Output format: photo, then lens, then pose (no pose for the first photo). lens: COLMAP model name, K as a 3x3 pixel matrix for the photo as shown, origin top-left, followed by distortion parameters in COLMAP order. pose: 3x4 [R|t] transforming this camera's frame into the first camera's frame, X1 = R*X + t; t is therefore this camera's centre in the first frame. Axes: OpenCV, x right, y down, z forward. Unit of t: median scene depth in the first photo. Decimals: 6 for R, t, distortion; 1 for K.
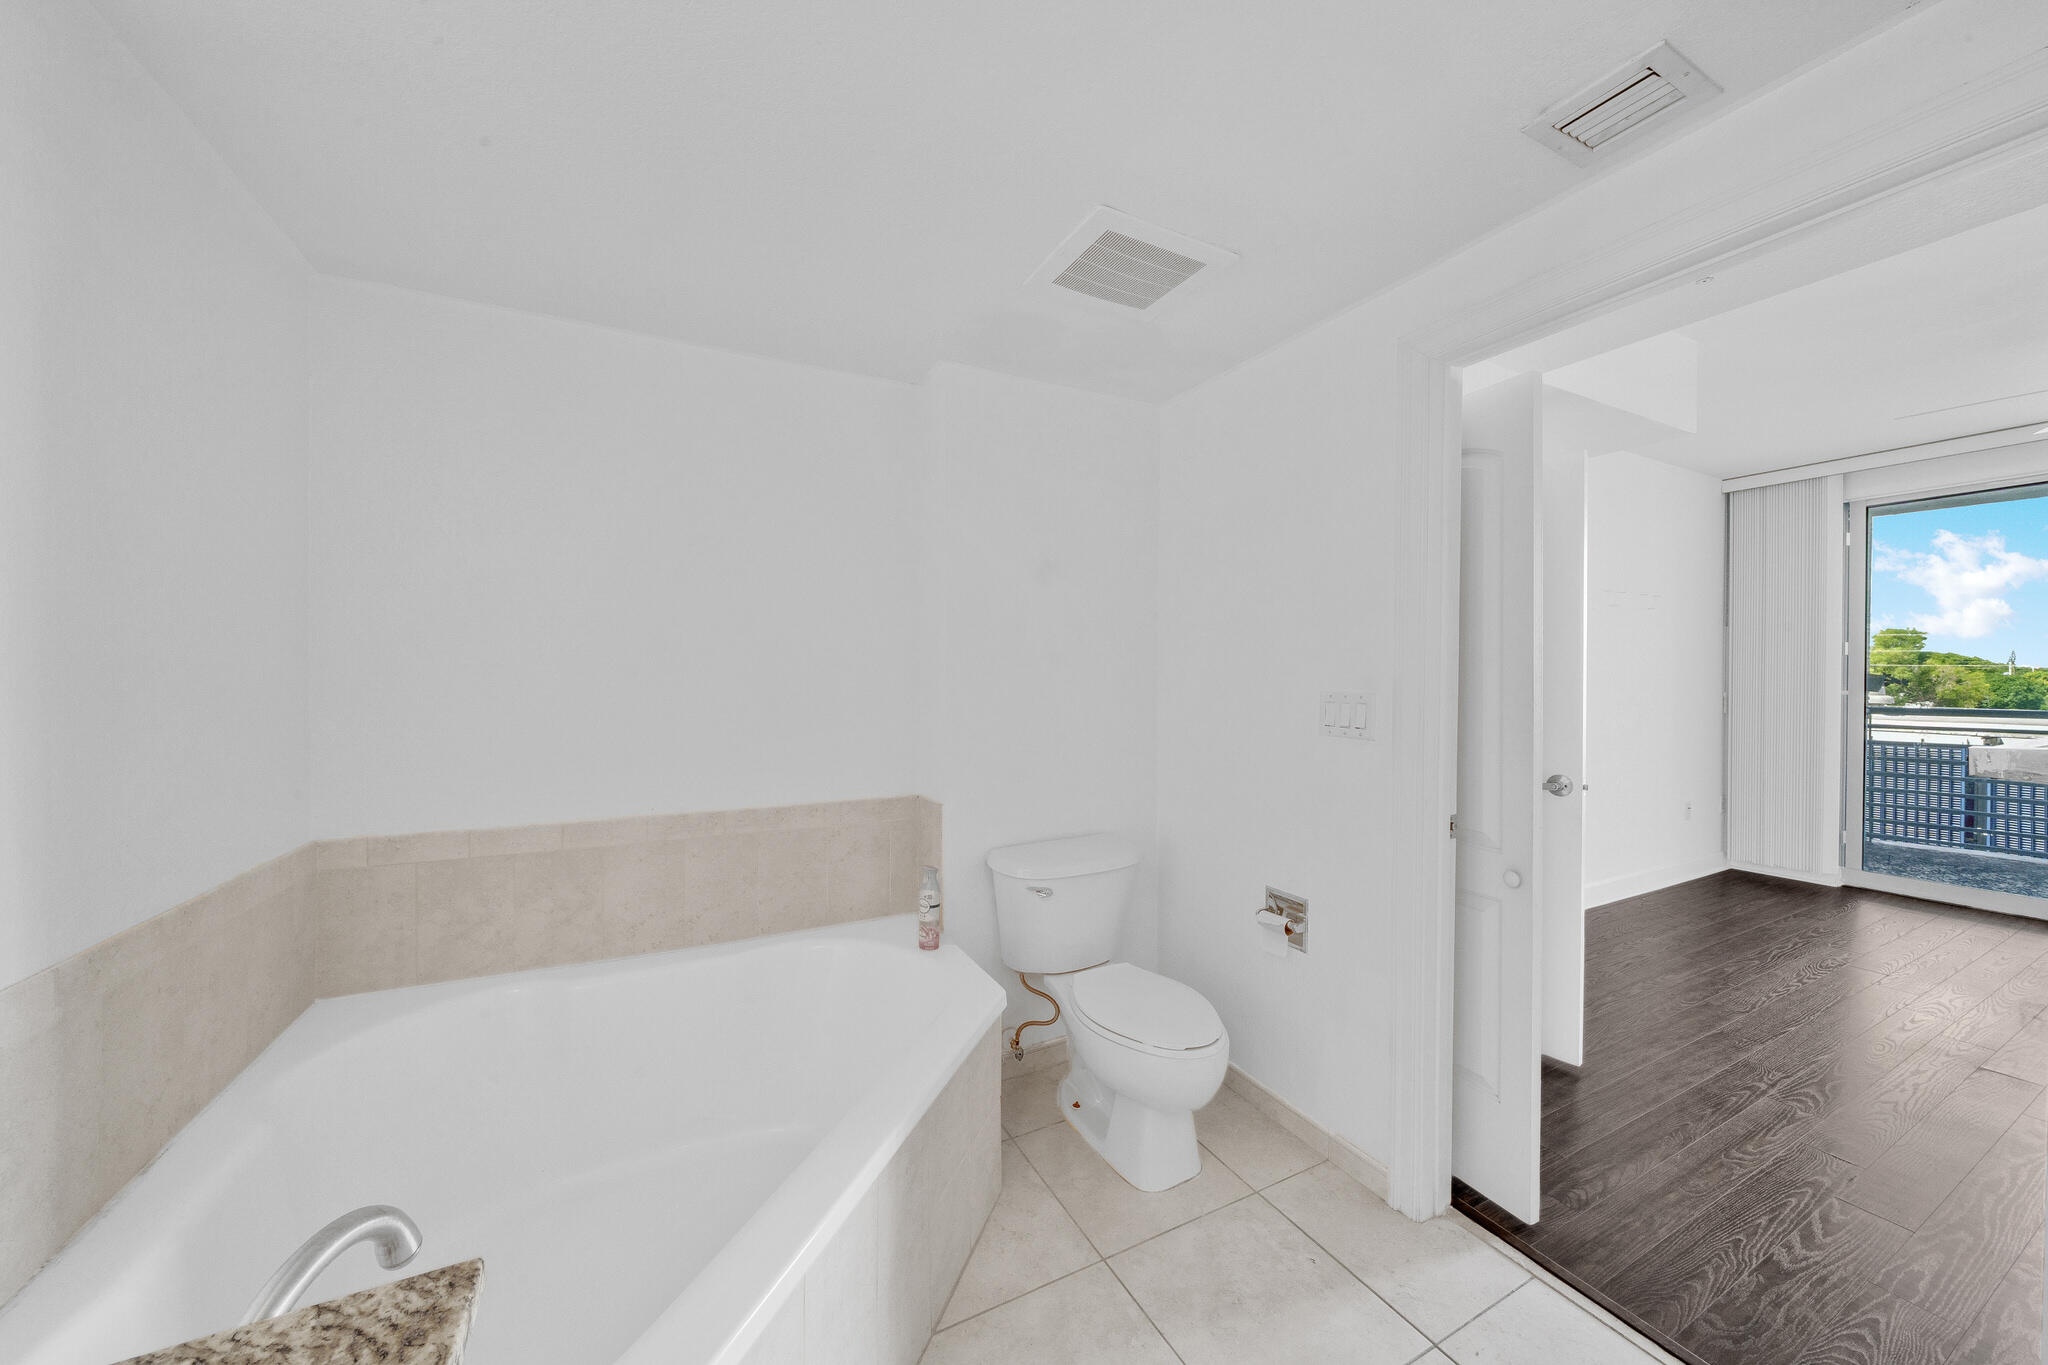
lens RADIAL K [[701.8, 0, 1019.6], [0, 701.8, 677.1], [0, 0, 1]] dist [-0.014891, -0.000023]
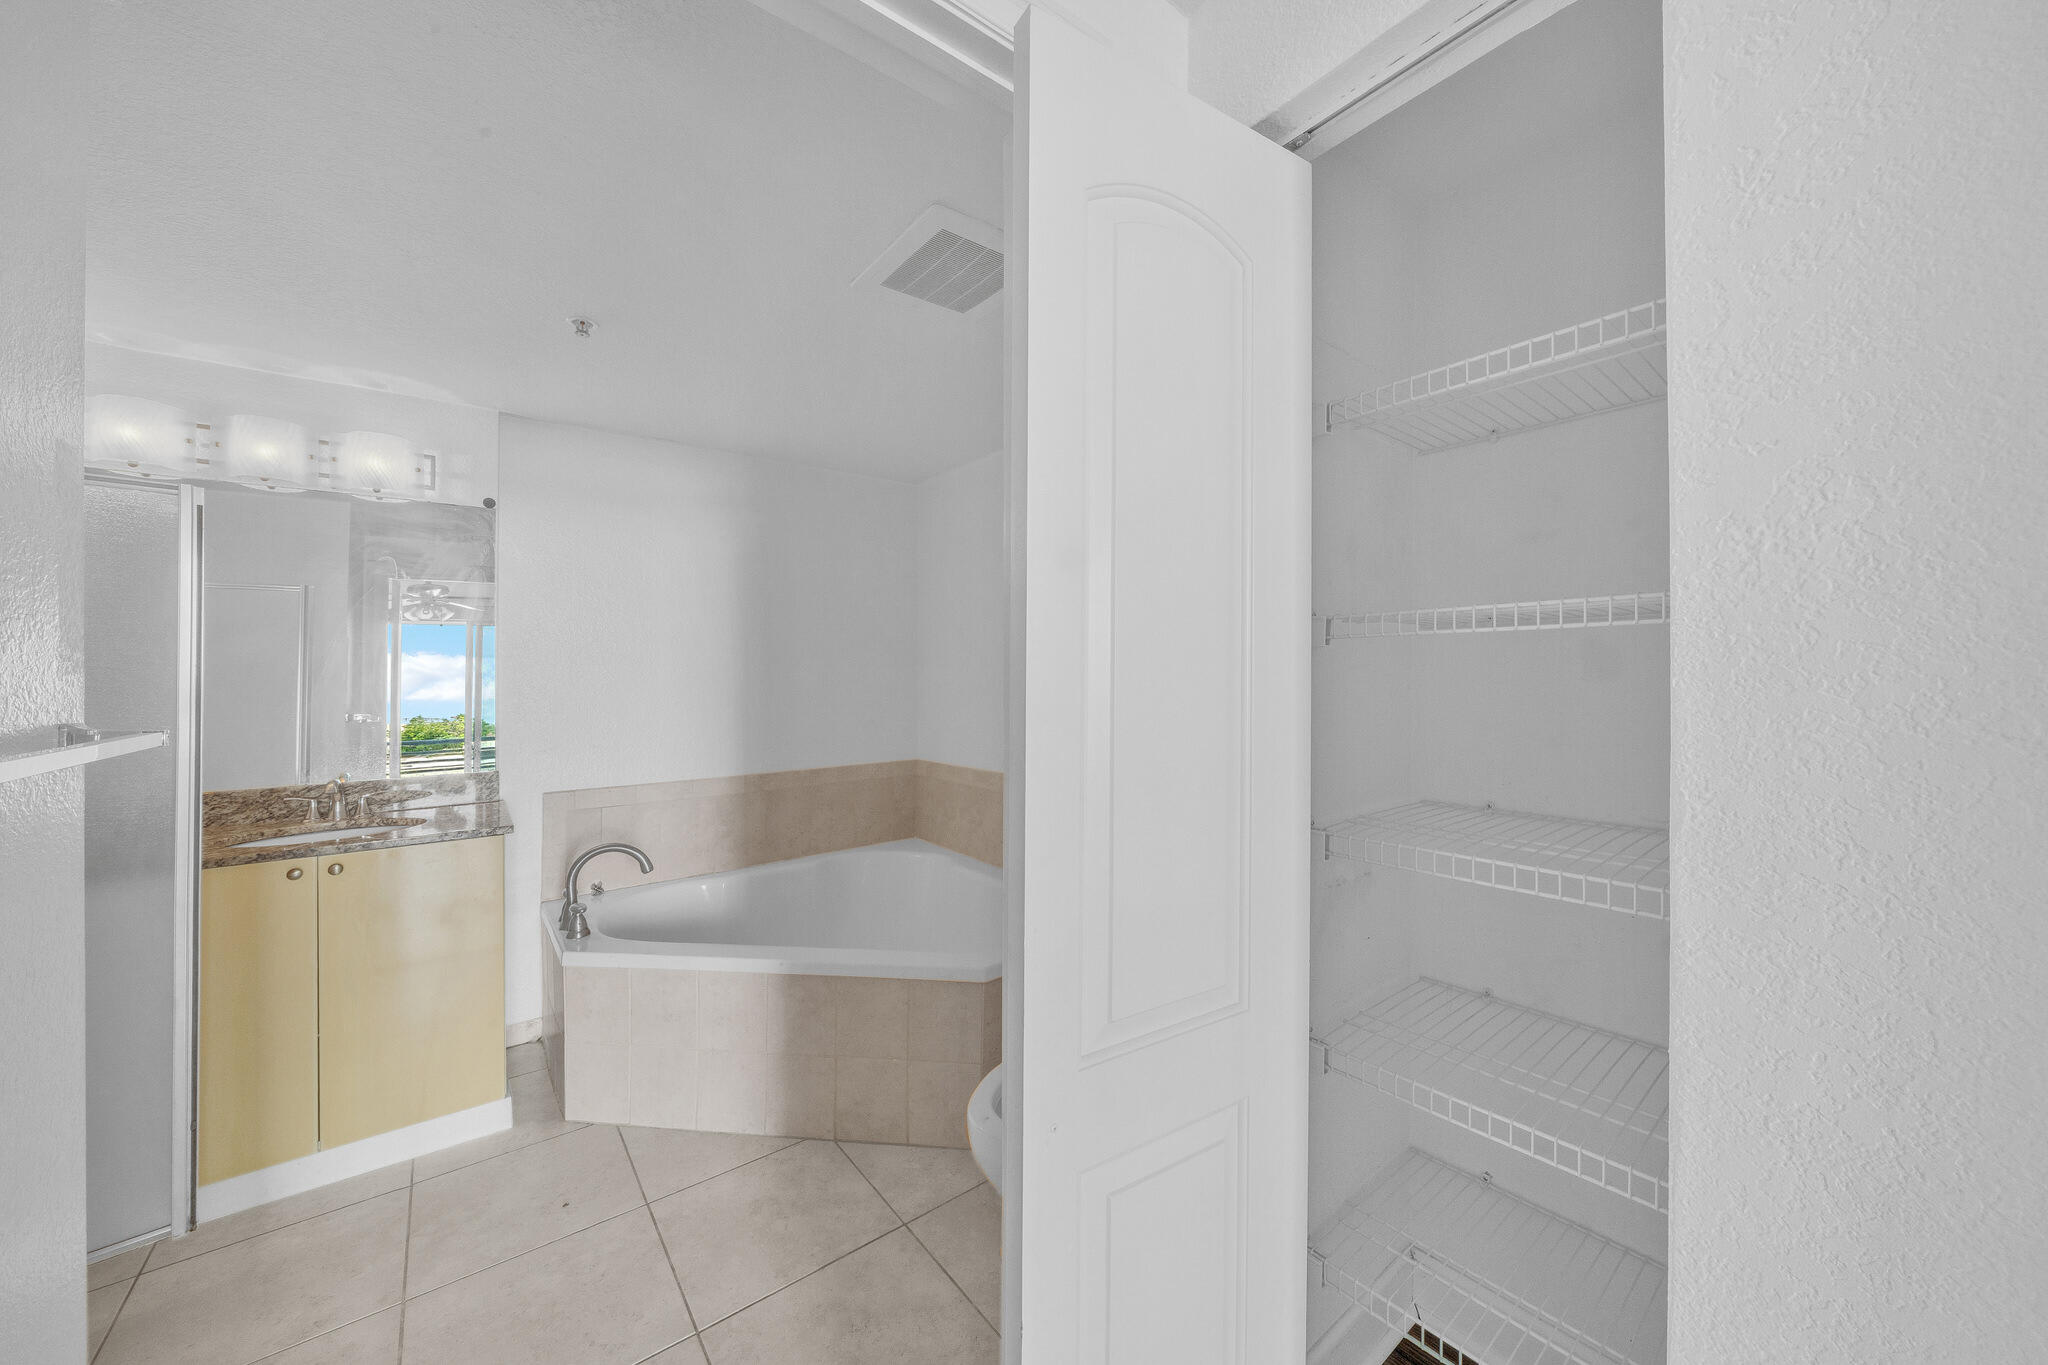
lens RADIAL K [[701.8, 0, 1019.6], [0, 701.8, 677.1], [0, 0, 1]] dist [-0.014891, -0.000023]
pose [[0.222954, -0.007033, -0.974804, 1.242657], [0.006796, 0.999961, -0.005660, 0.007268], [0.974805, -0.005363, 0.222993, 0.965960]]
